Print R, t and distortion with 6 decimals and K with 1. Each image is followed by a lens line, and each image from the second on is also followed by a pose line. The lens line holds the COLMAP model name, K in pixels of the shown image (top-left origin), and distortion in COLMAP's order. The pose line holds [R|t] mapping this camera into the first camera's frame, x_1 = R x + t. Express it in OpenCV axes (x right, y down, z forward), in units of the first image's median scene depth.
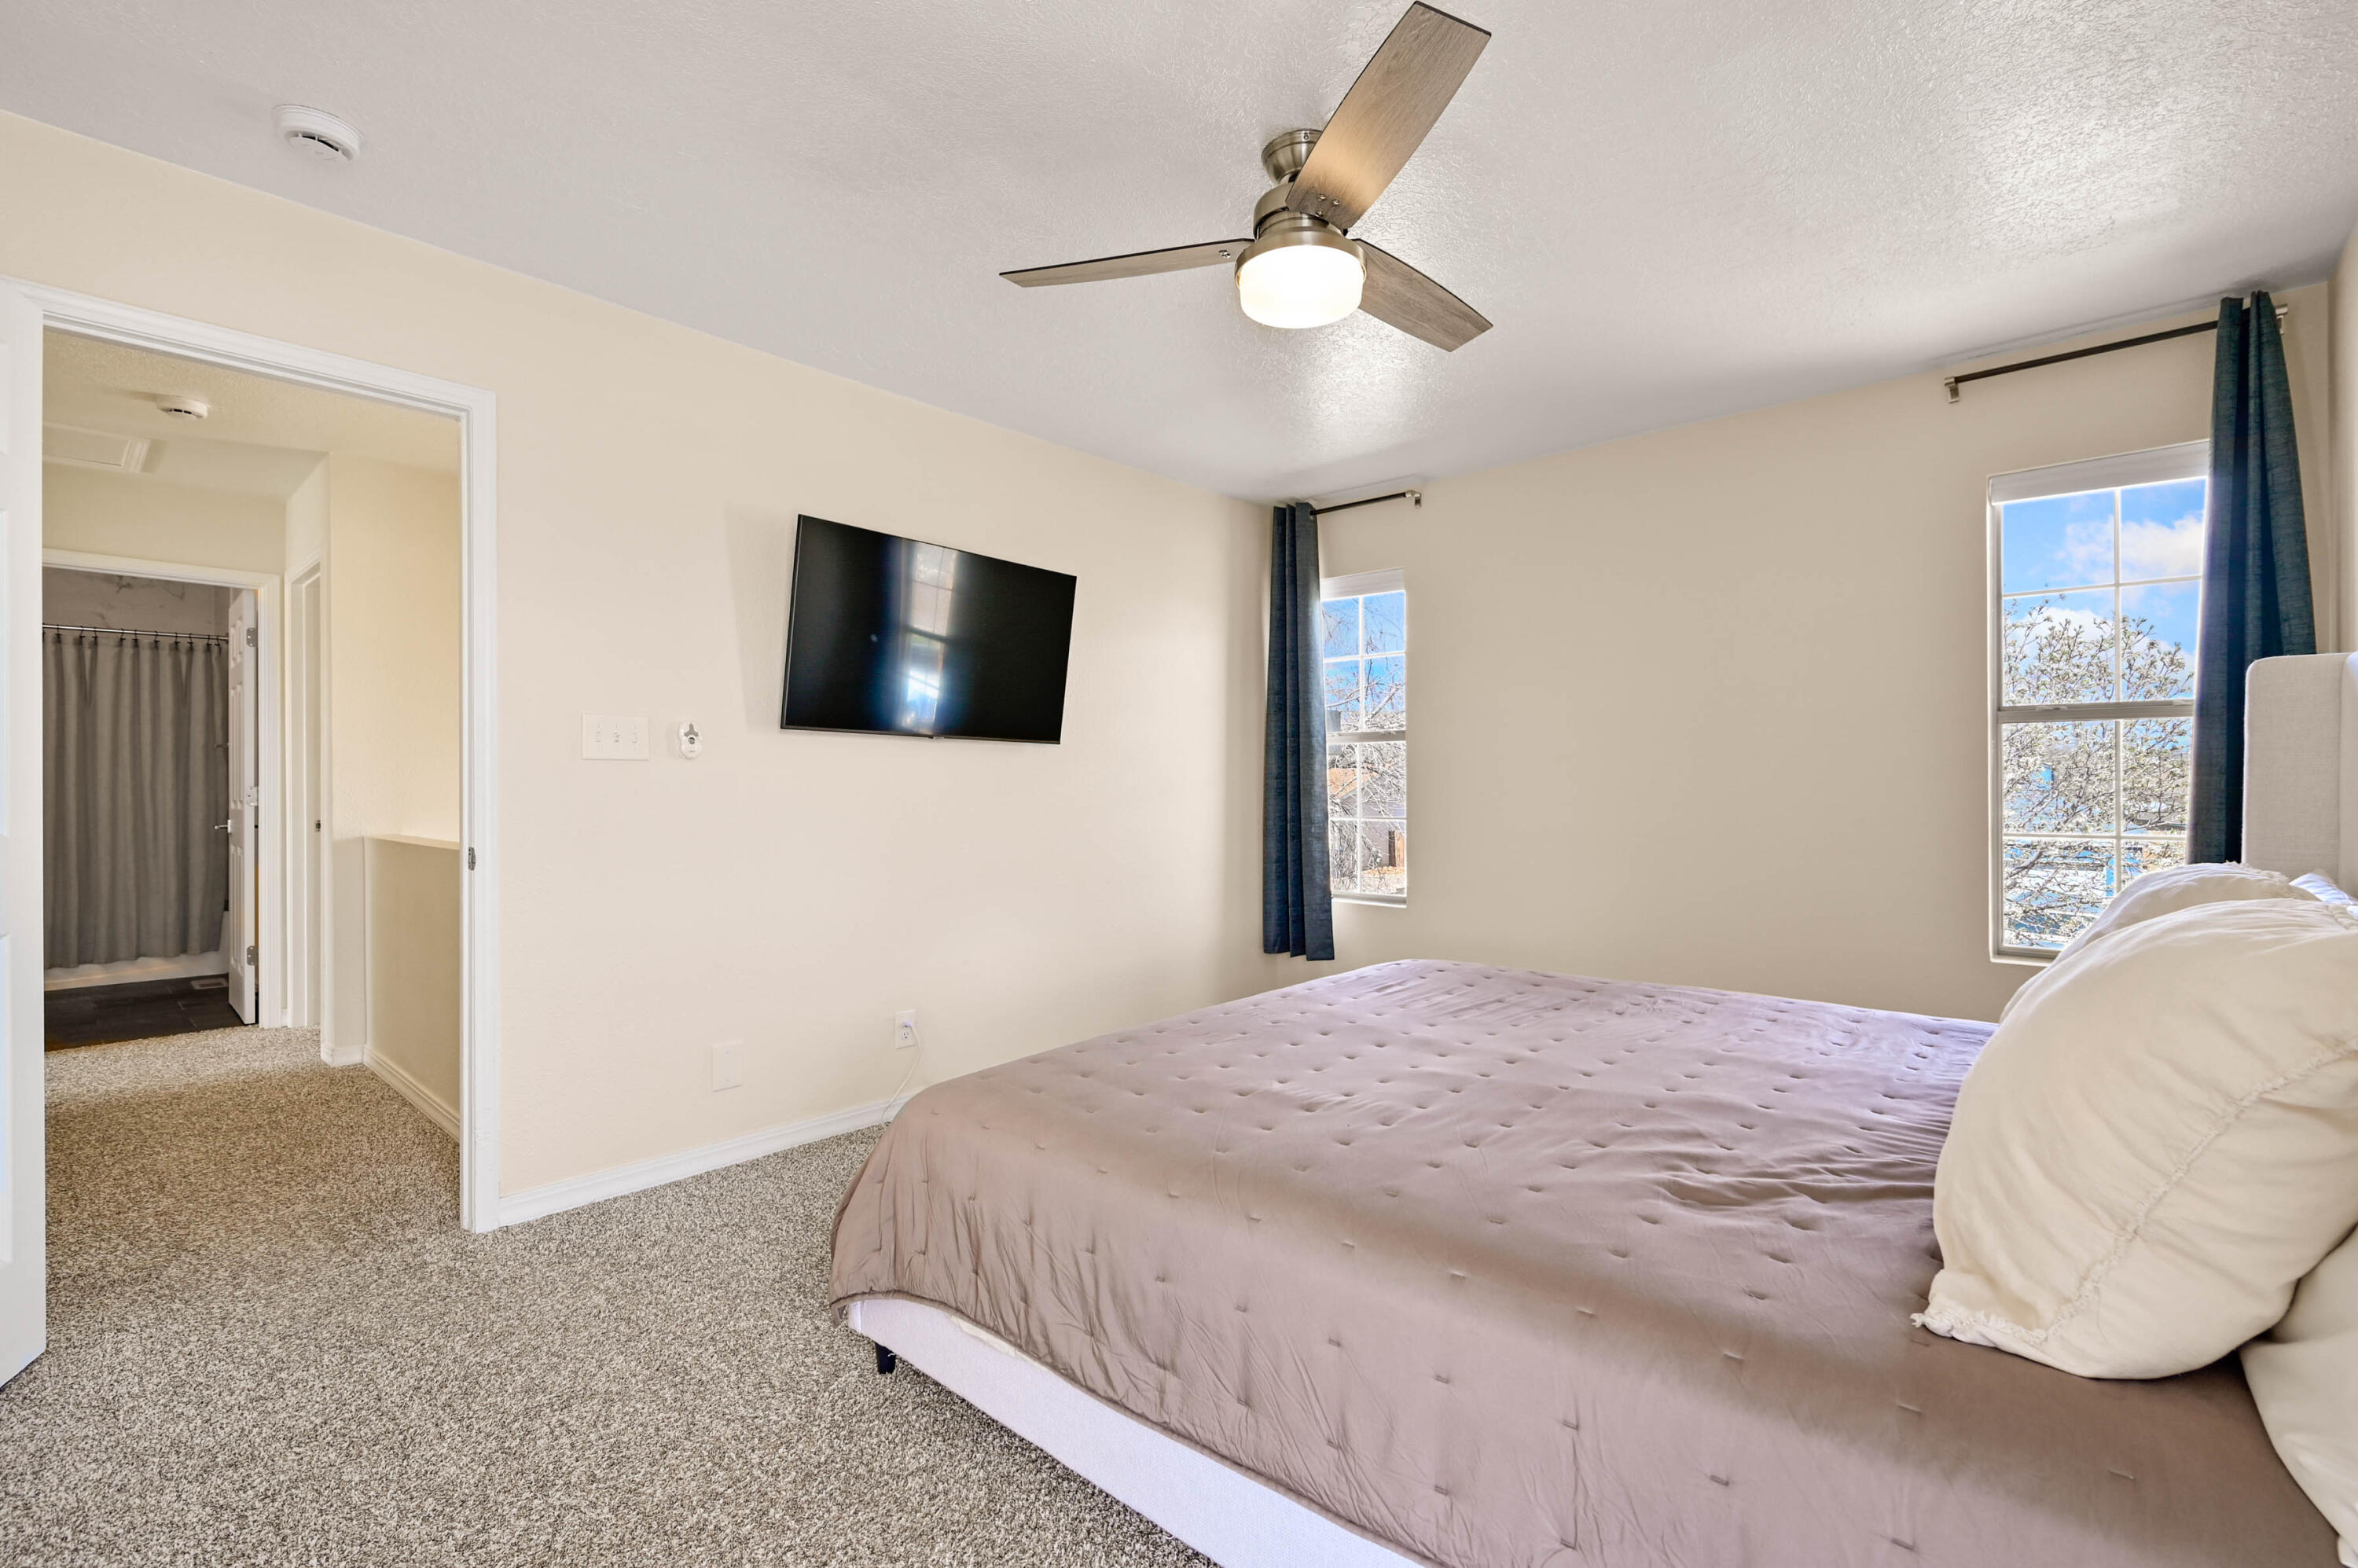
lens RADIAL K [[1088.6, 0, 1195.9], [0, 1088.6, 786.6], [0, 0, 1]] dist [-0.005107, 0.001260]
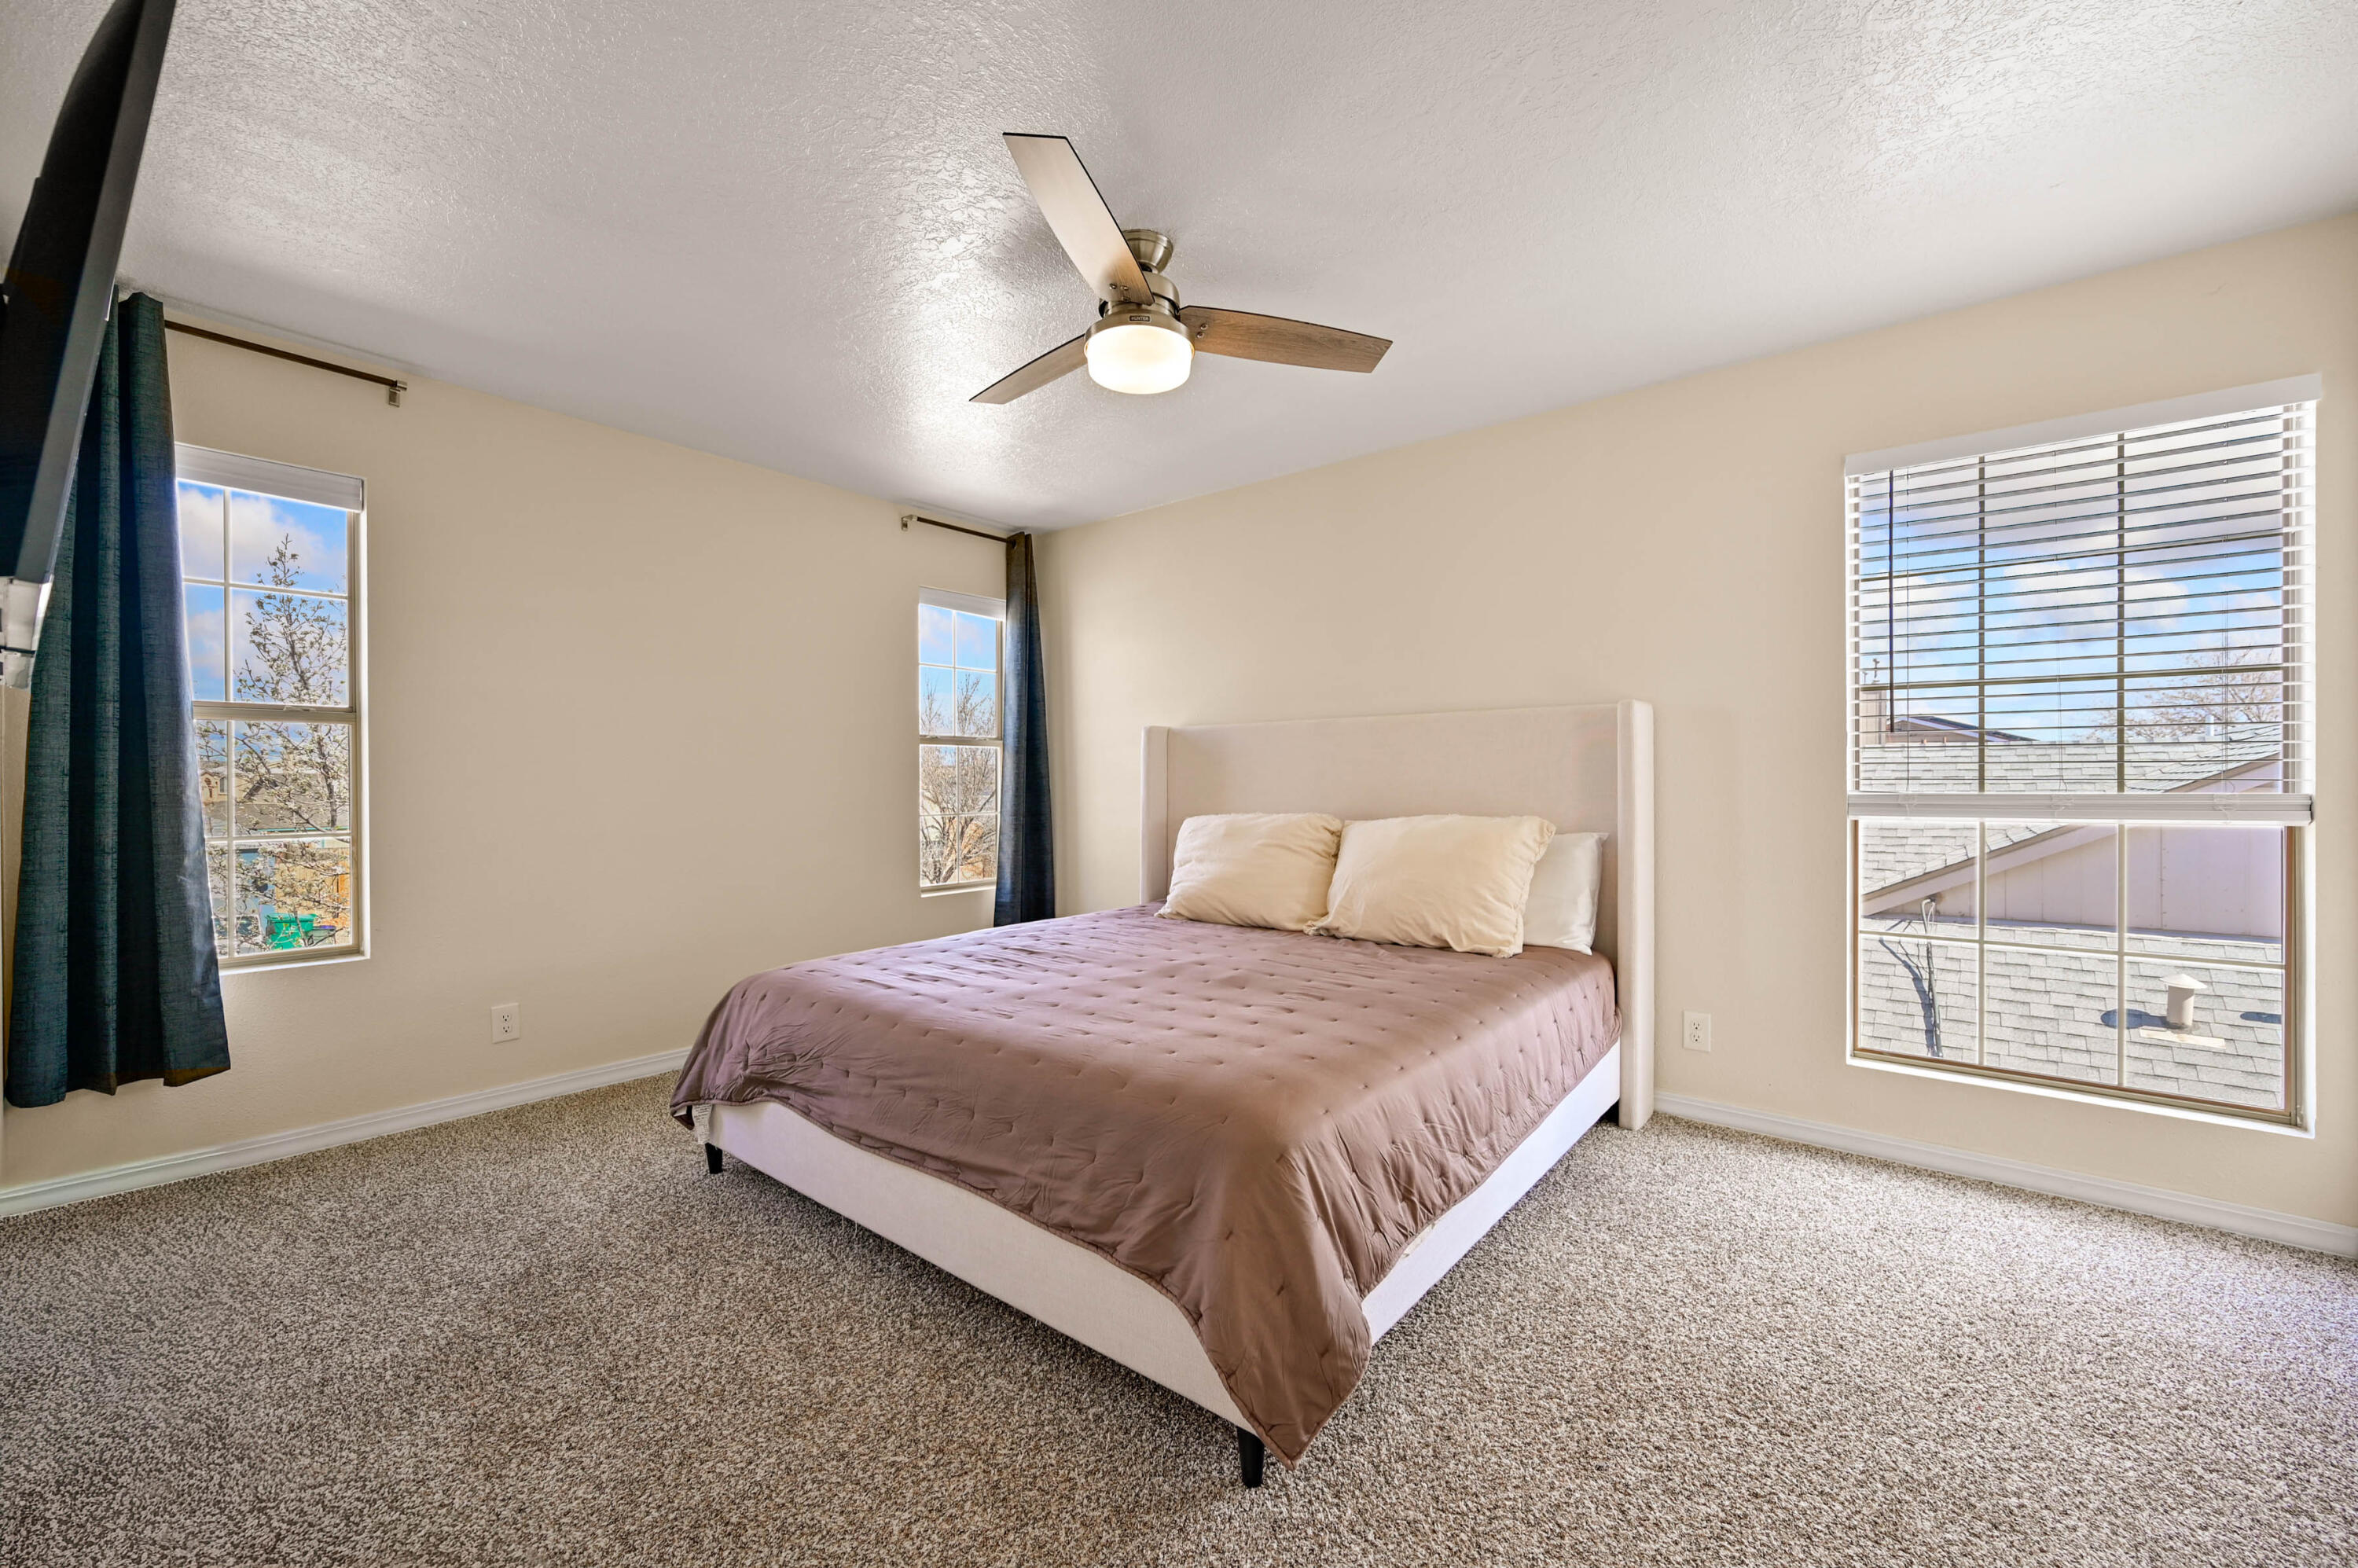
lens RADIAL K [[935.1, 0, 1187.5], [0, 935.1, 786.3], [0, 0, 1]] dist [-0.013188, 0.001460]
pose [[-0.085339, -0.008038, 0.996320, -0.723696], [0.005089, 0.999951, 0.008503, -0.005426], [-0.996339, 0.005796, -0.085294, 0.811251]]
